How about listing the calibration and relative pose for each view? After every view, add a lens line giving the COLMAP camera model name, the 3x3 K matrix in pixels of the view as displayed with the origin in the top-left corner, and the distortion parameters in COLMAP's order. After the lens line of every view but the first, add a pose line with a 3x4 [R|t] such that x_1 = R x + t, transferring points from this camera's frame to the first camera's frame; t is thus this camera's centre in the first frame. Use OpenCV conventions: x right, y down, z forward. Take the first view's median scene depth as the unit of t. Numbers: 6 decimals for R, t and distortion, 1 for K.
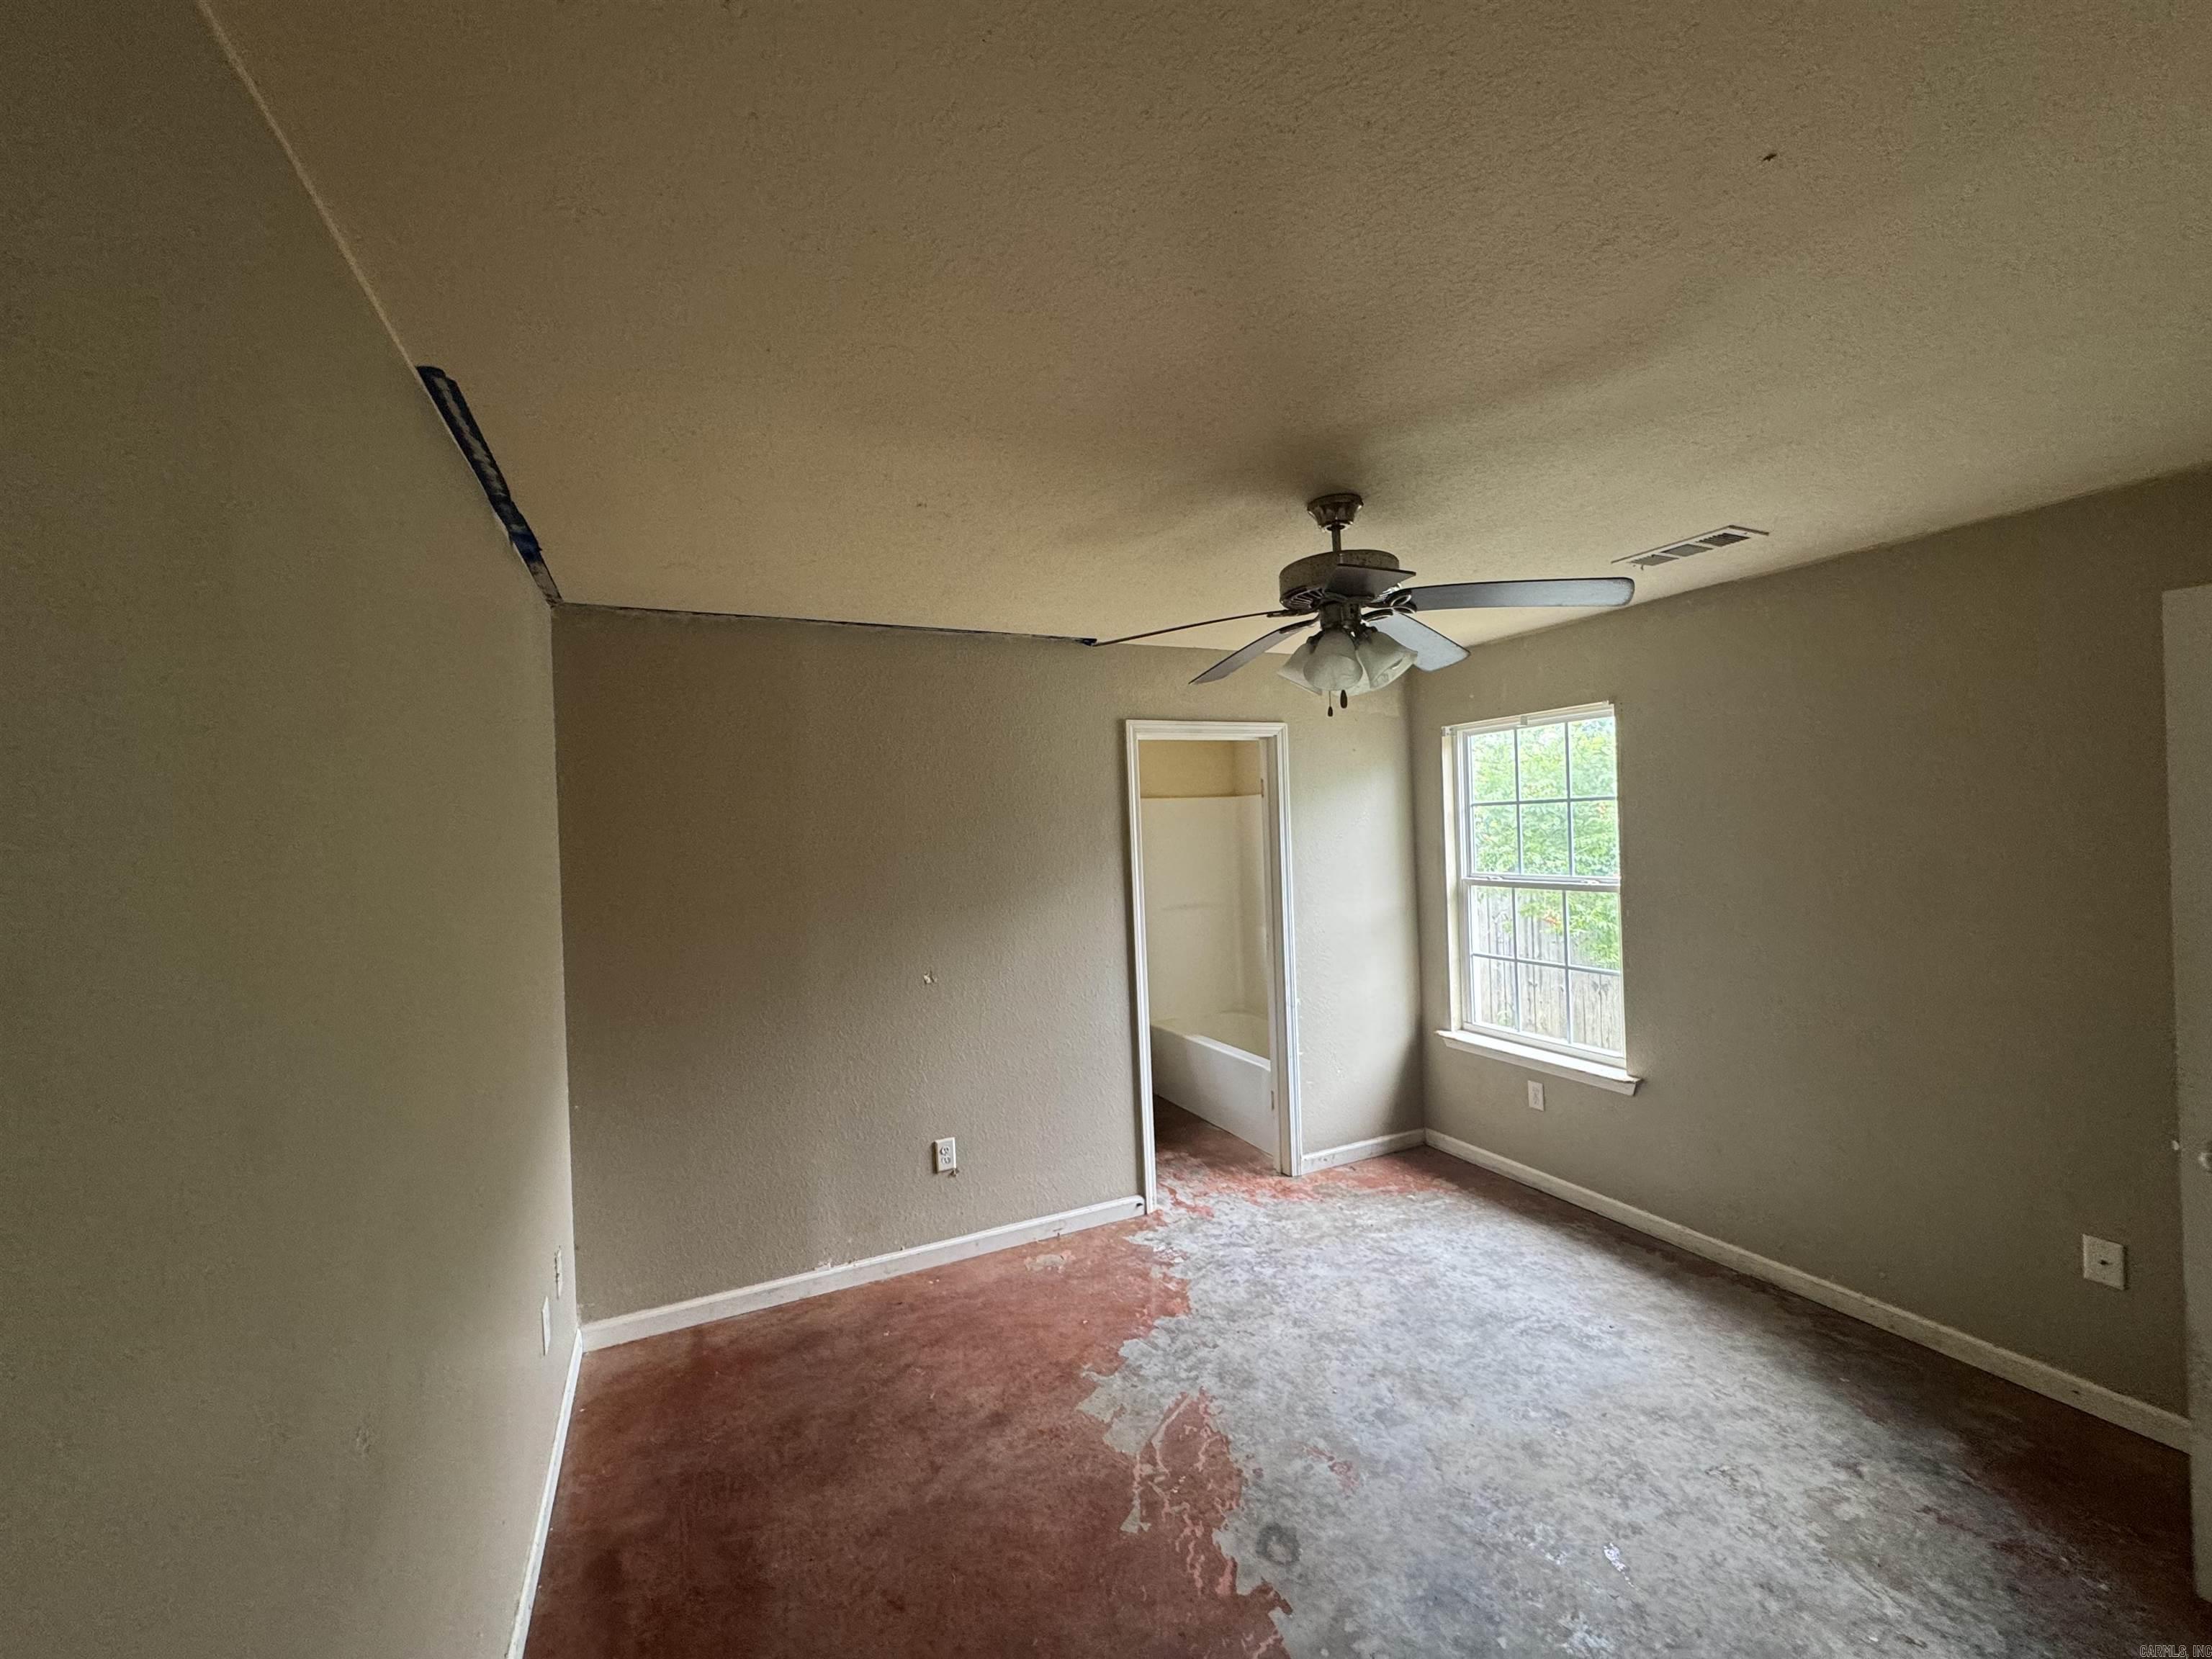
lens RADIAL K [[878.1, 0, 1105.5], [0, 878.1, 831.6], [0, 0, 1]] dist [-0.002830, -0.000299]
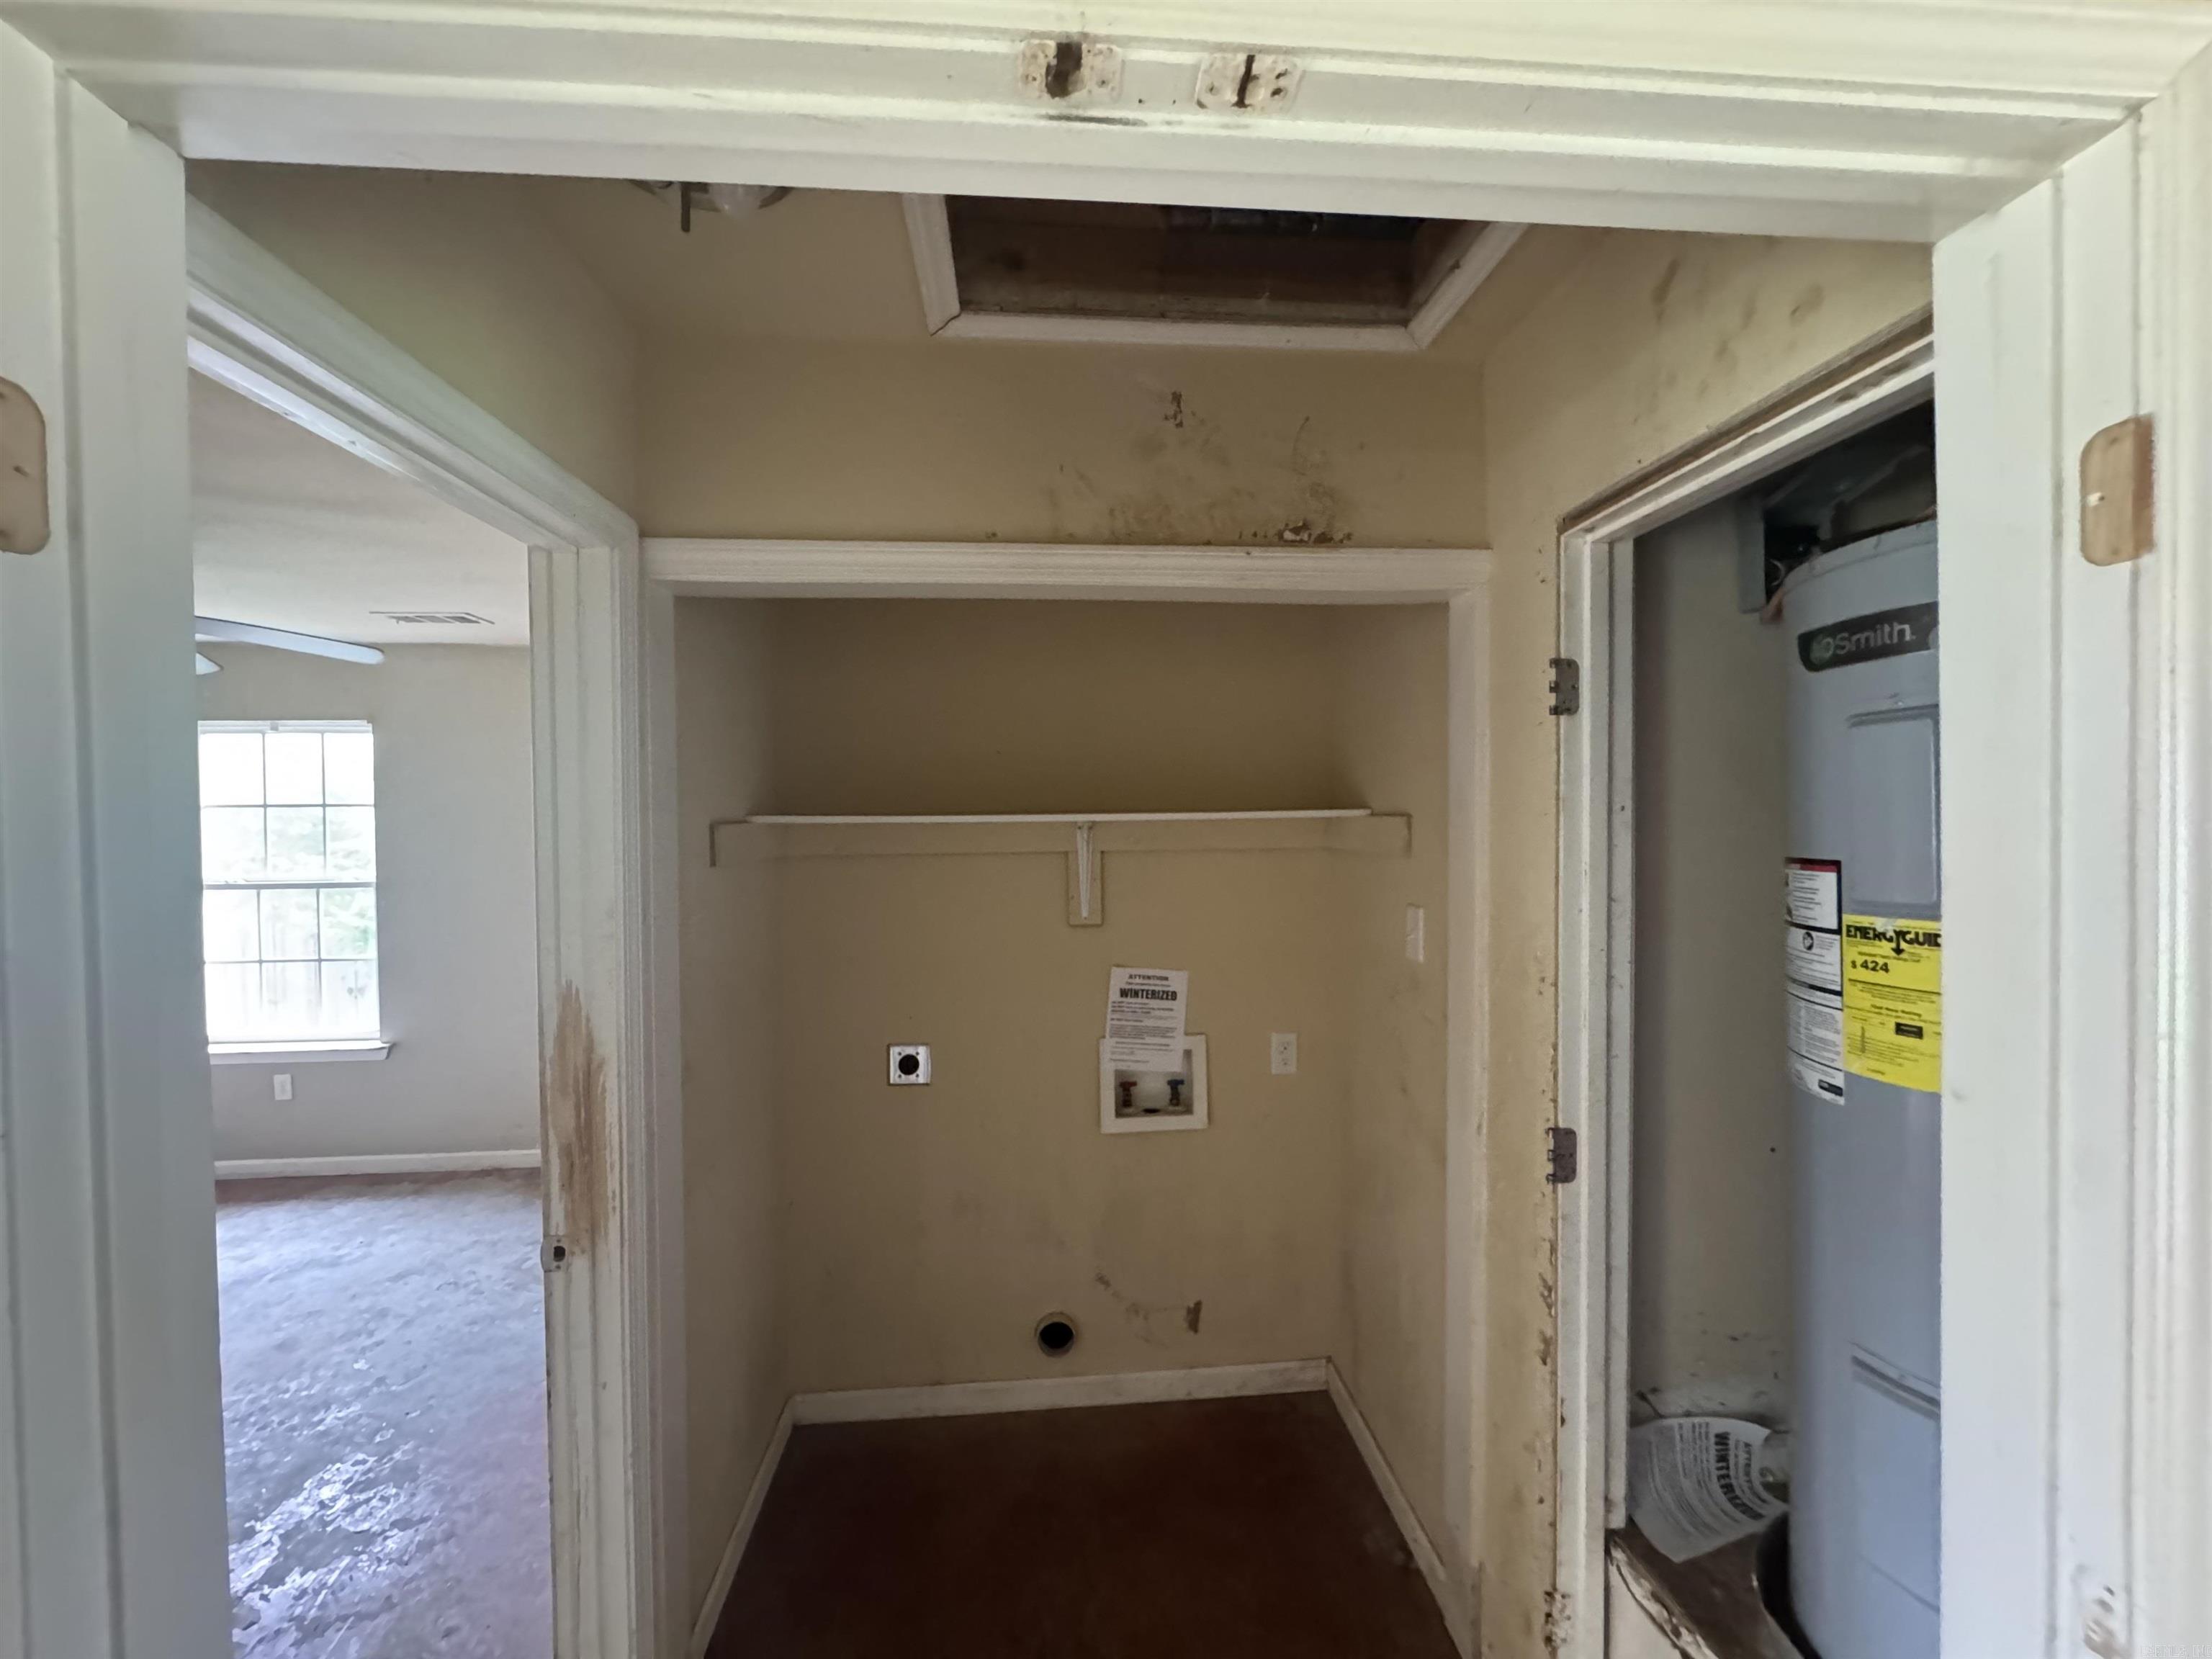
lens RADIAL K [[887.0, 0, 1105.3], [0, 887.0, 824.5], [0, 0, 1]] dist [-0.002307, -0.000264]
pose [[0.350048, 0.016667, 0.936584, -0.200916], [0.001447, 0.999831, -0.018333, 0.011878], [-0.936731, 0.007773, 0.349964, -0.364004]]
